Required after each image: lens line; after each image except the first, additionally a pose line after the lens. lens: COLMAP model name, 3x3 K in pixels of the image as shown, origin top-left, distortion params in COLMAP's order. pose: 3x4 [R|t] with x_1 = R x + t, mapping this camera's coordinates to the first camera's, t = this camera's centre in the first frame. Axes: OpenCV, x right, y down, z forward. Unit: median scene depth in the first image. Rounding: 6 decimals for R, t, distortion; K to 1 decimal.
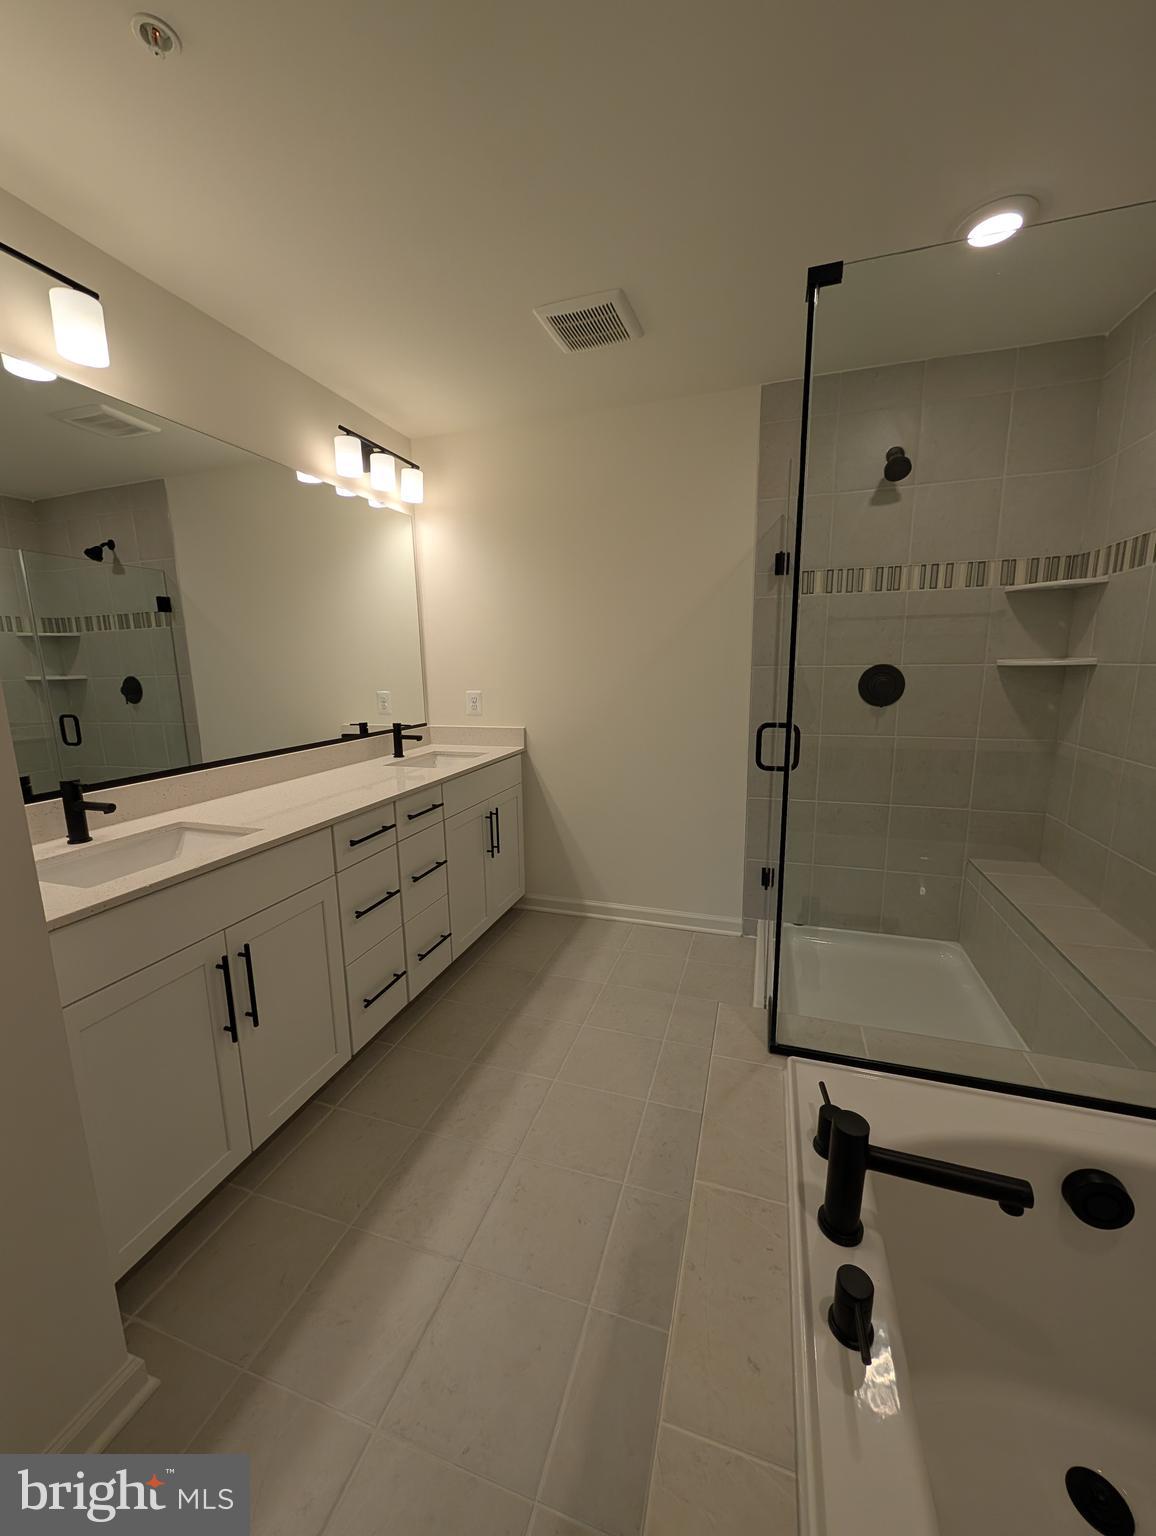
lens RADIAL K [[581.1, 0, 580.8], [0, 581.1, 767.3], [0, 0, 1]] dist [0.001240, 0.000564]
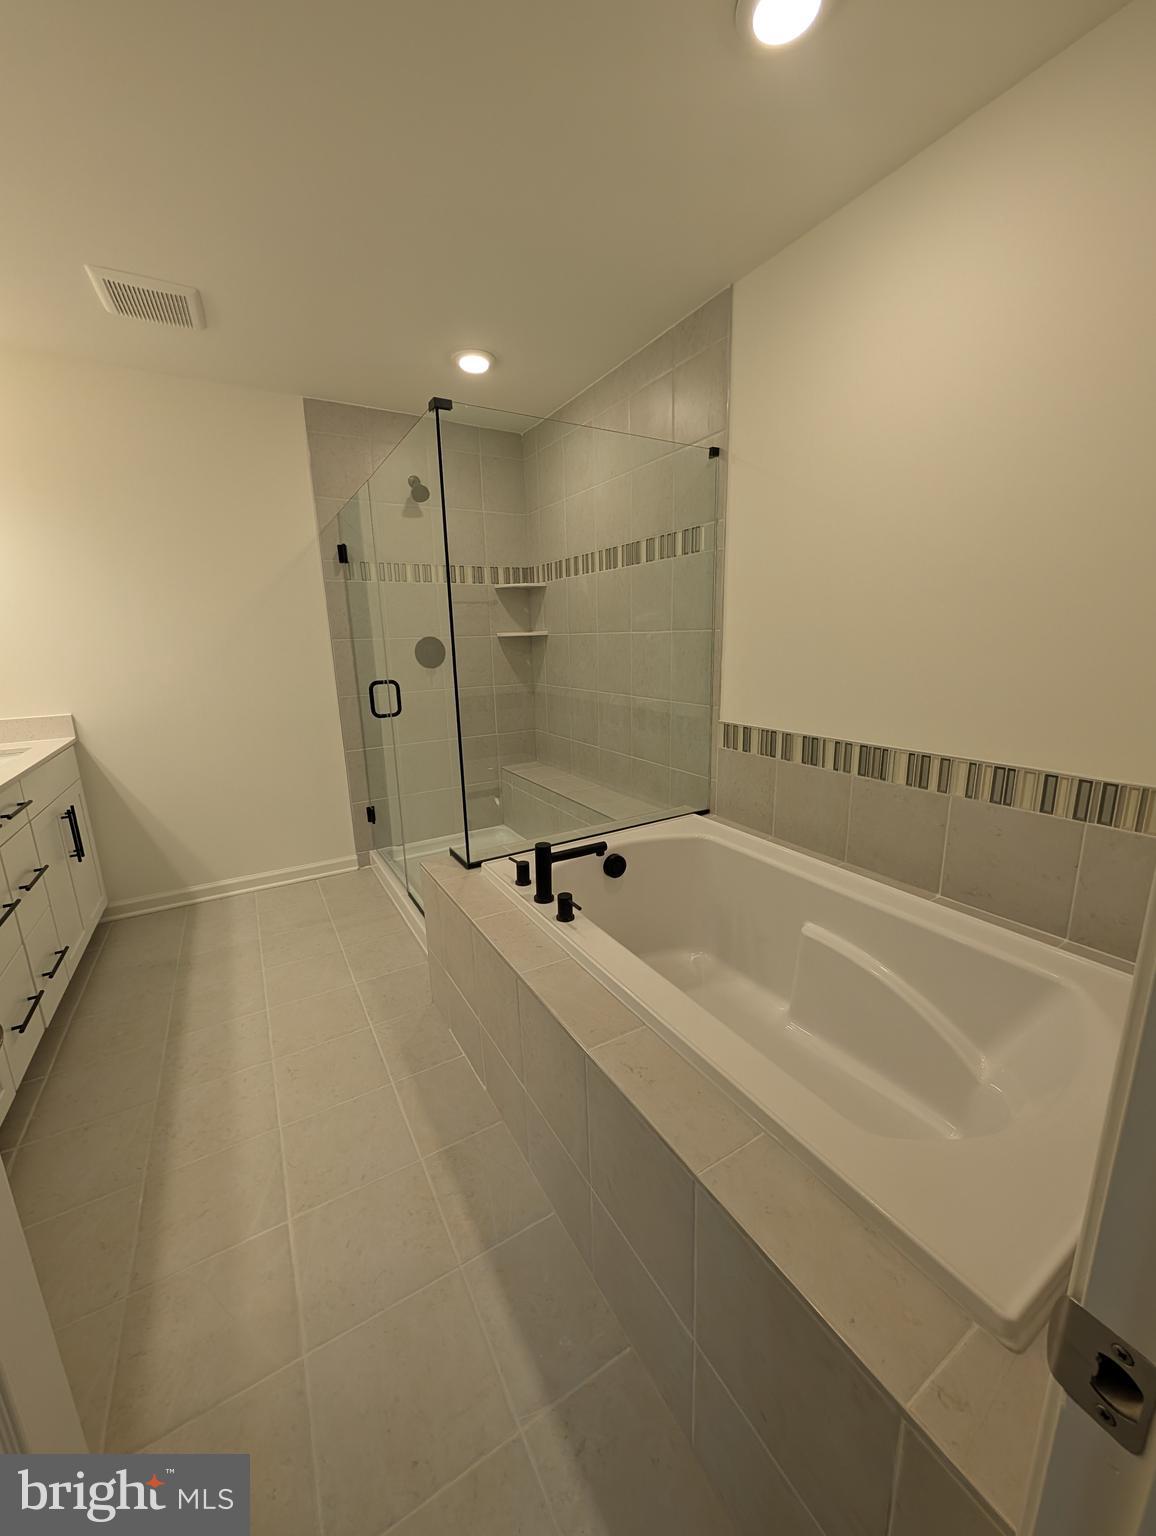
lens RADIAL K [[581.1, 0, 580.8], [0, 581.1, 767.3], [0, 0, 1]] dist [0.001240, 0.000564]
pose [[0.663951, -0.167865, 0.728691, -0.306379], [0.147889, 0.984707, 0.092092, 0.053686], [-0.733006, 0.046621, 0.678623, -0.177781]]
